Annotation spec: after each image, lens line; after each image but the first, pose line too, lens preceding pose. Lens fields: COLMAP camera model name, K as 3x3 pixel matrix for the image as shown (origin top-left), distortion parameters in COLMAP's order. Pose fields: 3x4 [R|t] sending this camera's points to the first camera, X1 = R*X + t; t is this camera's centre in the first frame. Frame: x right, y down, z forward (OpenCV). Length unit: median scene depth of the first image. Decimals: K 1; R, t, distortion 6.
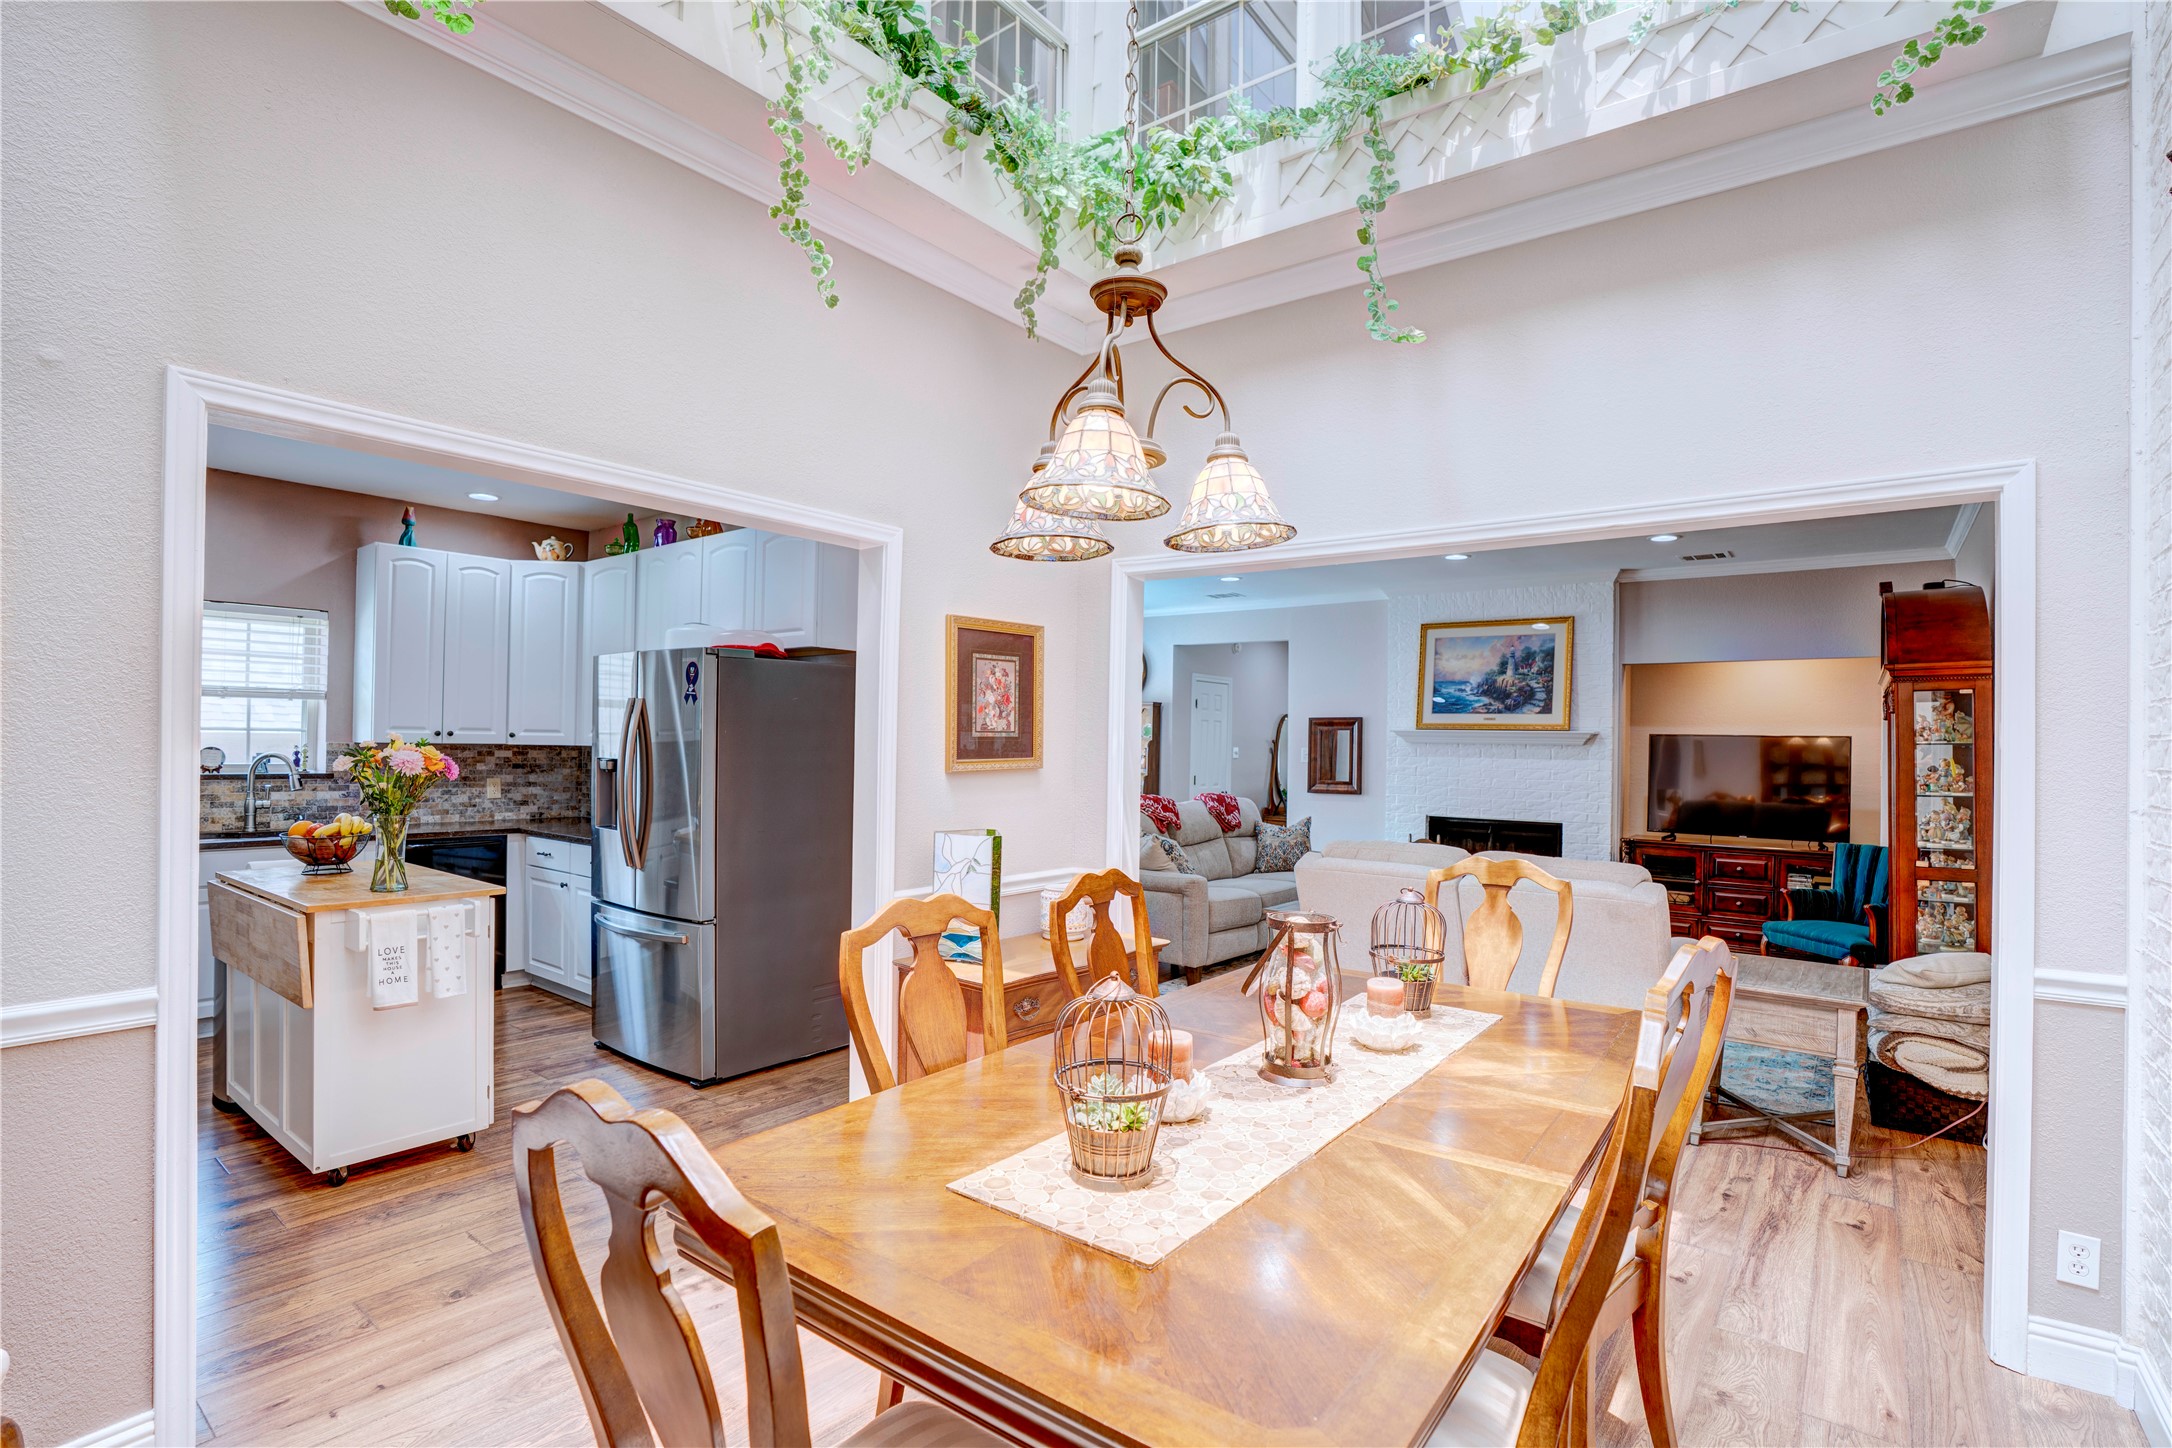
lens RADIAL K [[1019.4, 0, 1105.4], [0, 1019.4, 716.8], [0, 0, 1]] dist [-0.056036, 0.018743]
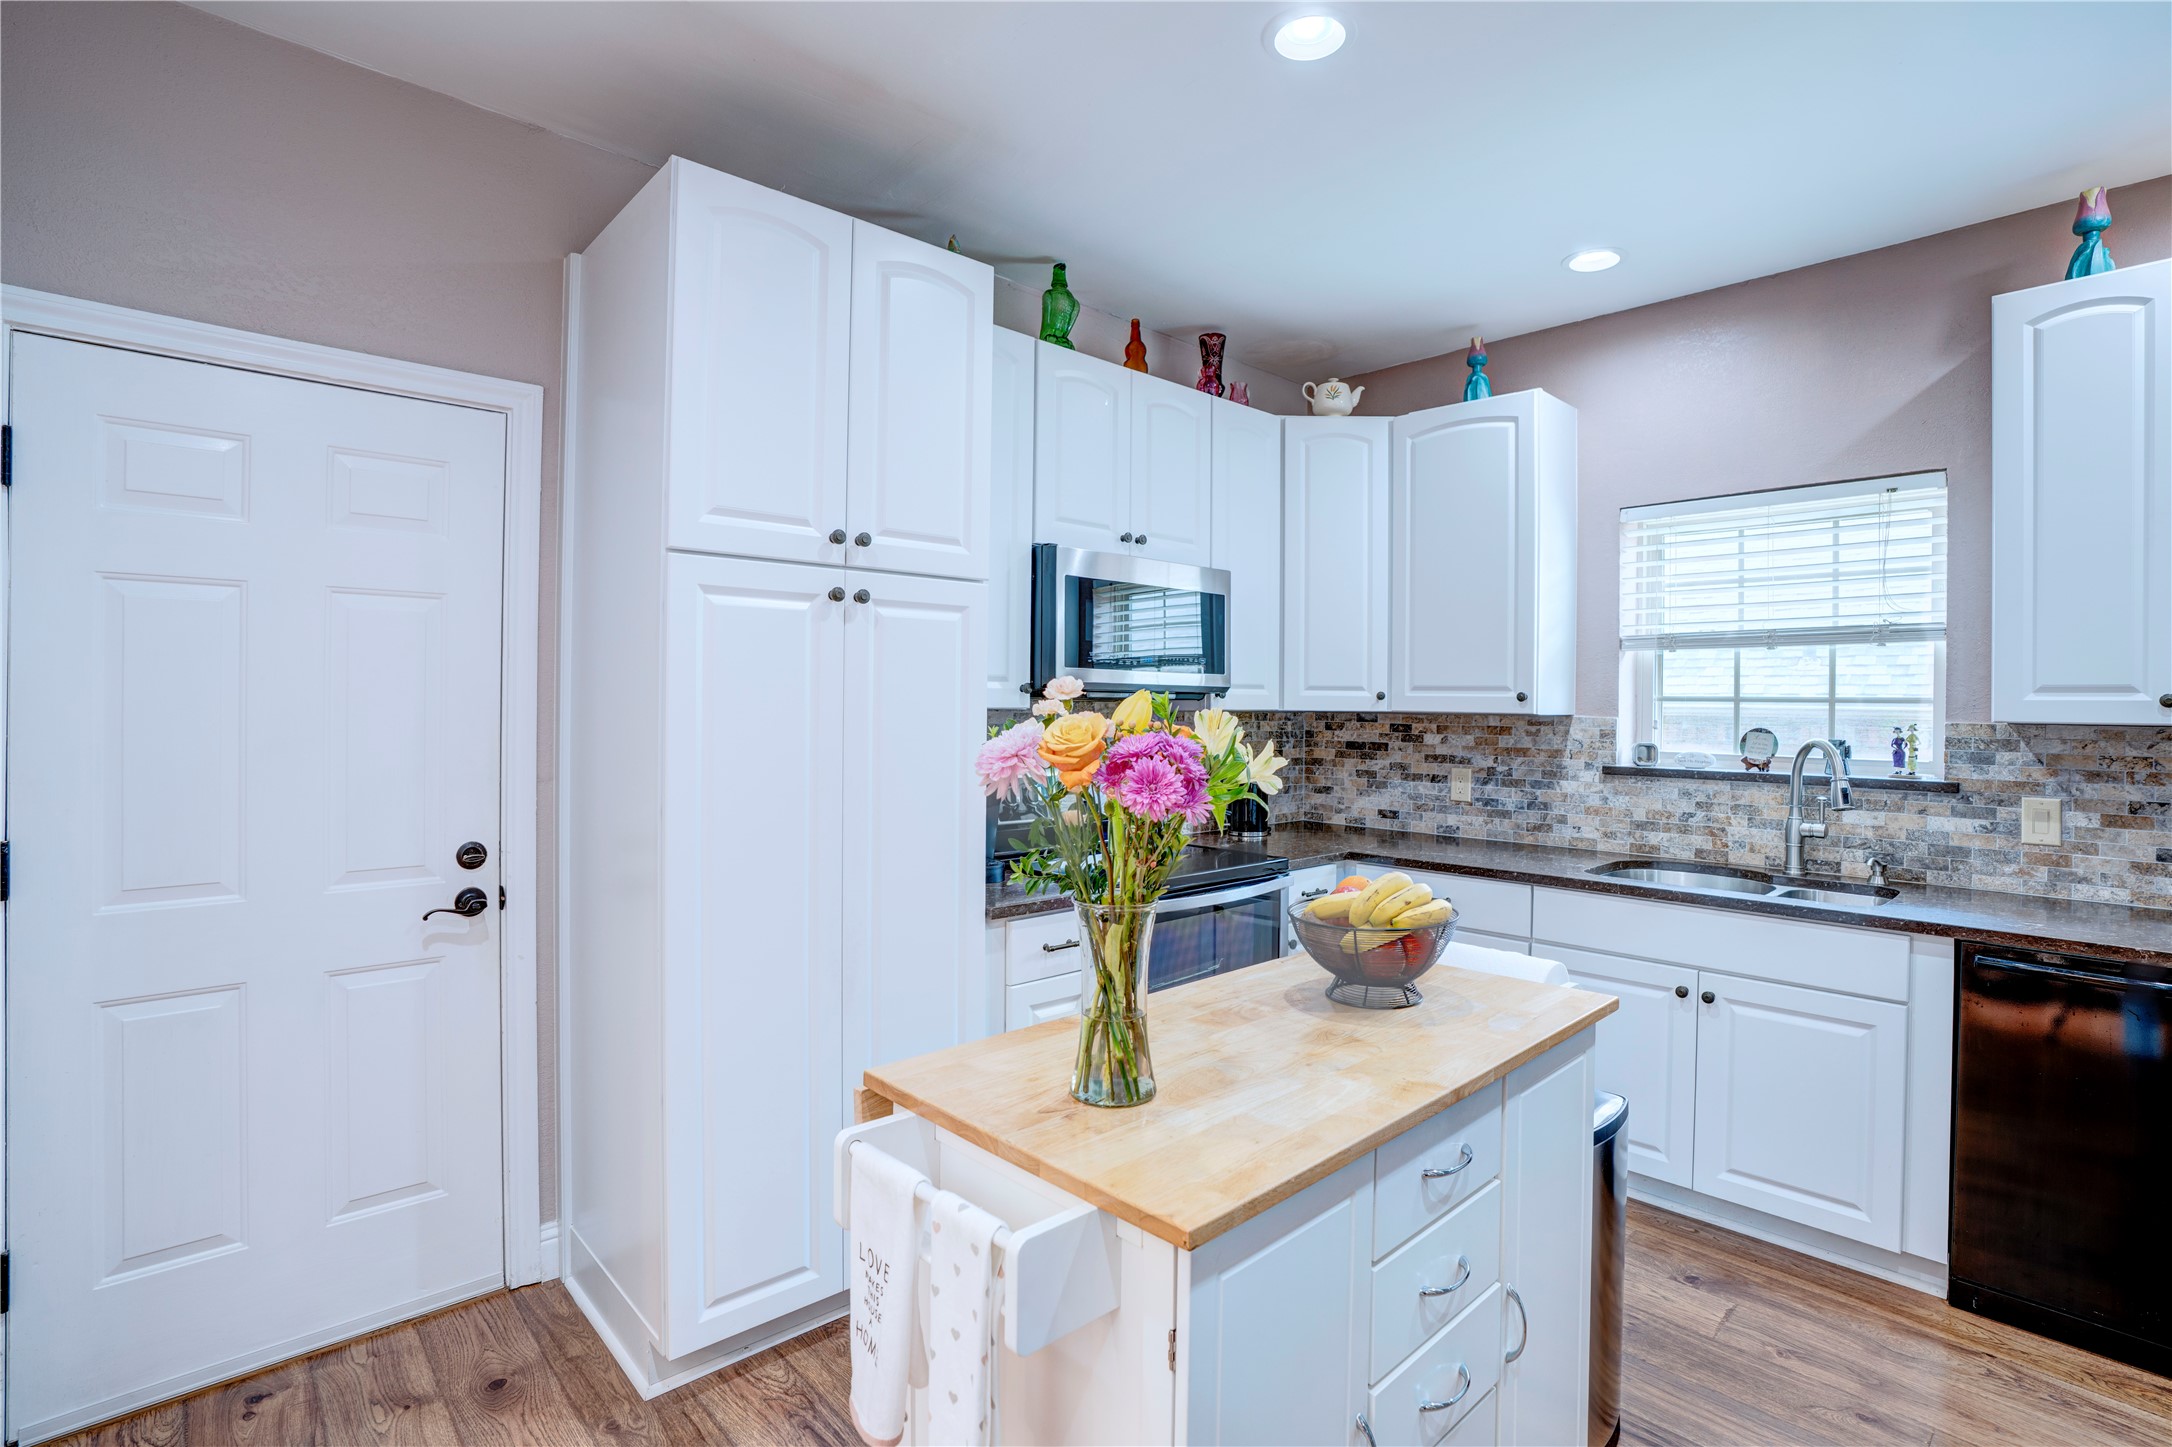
lens RADIAL K [[1019.4, 0, 1097.2], [0, 1019.4, 703.8], [0, 0, 1]] dist [-0.056036, 0.018743]
pose [[-0.151764, -0.016648, -0.988277, -0.182681], [0.012161, 0.999751, -0.018709, 0.017859], [0.988342, -0.014858, -0.151524, 0.559423]]
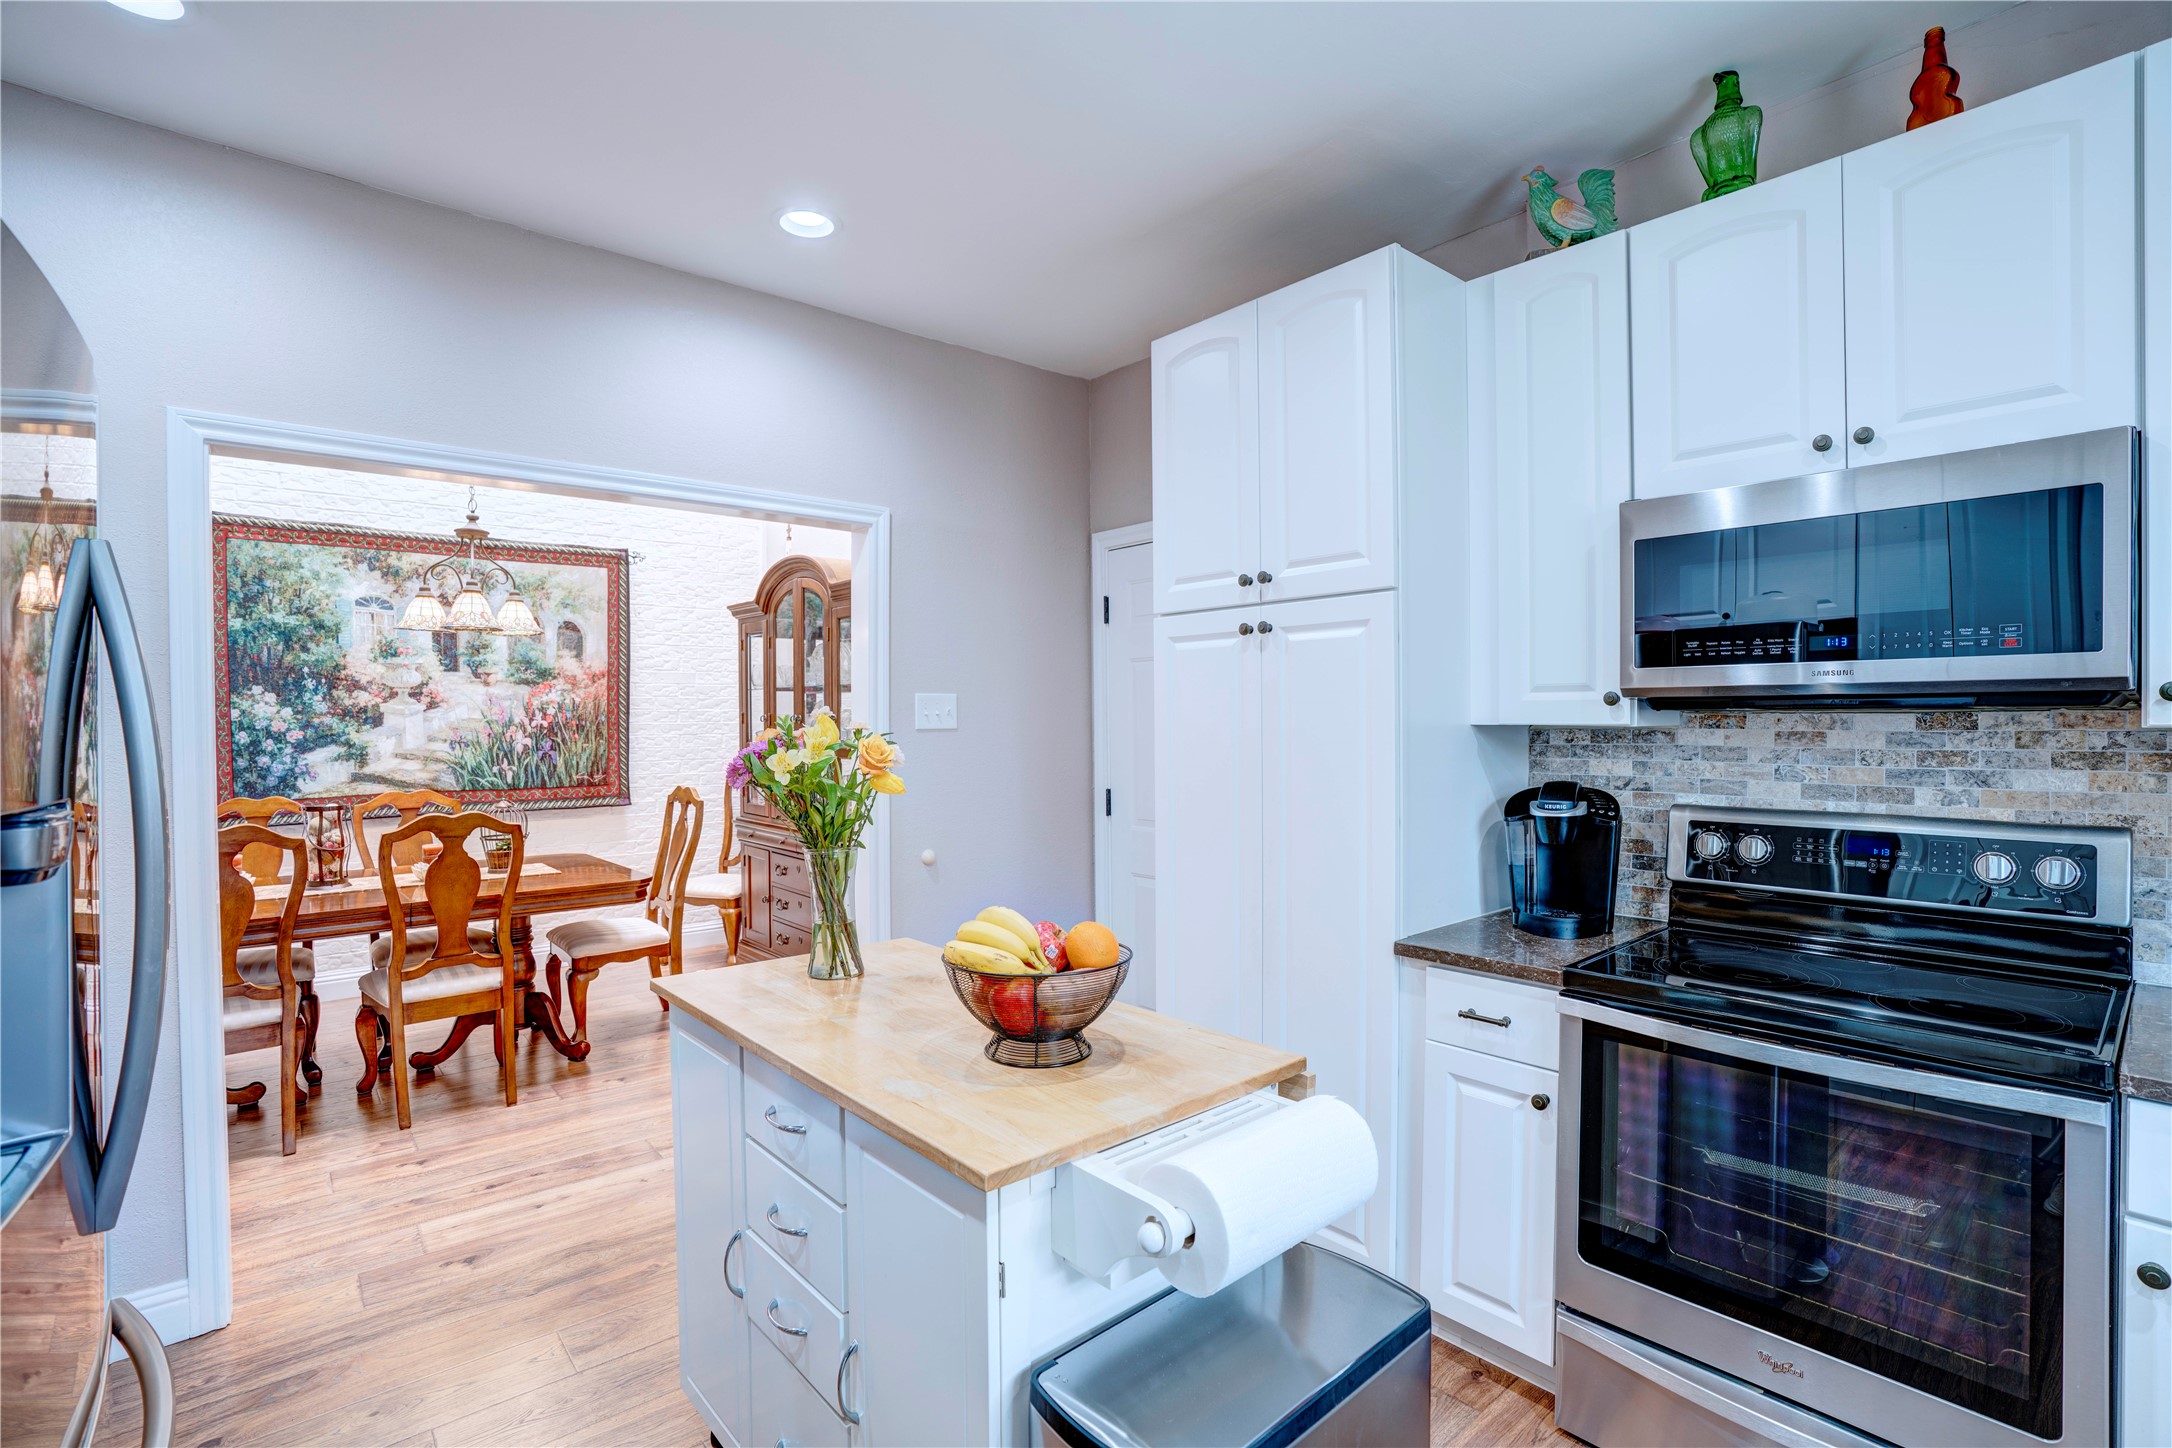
lens RADIAL K [[1019.4, 0, 1132.0], [0, 1019.4, 731.2], [0, 0, 1]] dist [-0.056036, 0.018743]
pose [[-0.984091, -0.011482, 0.177296, -0.532900], [-0.012977, 0.999889, -0.007271, 0.017783], [-0.177193, -0.009456, -0.984131, 0.828107]]
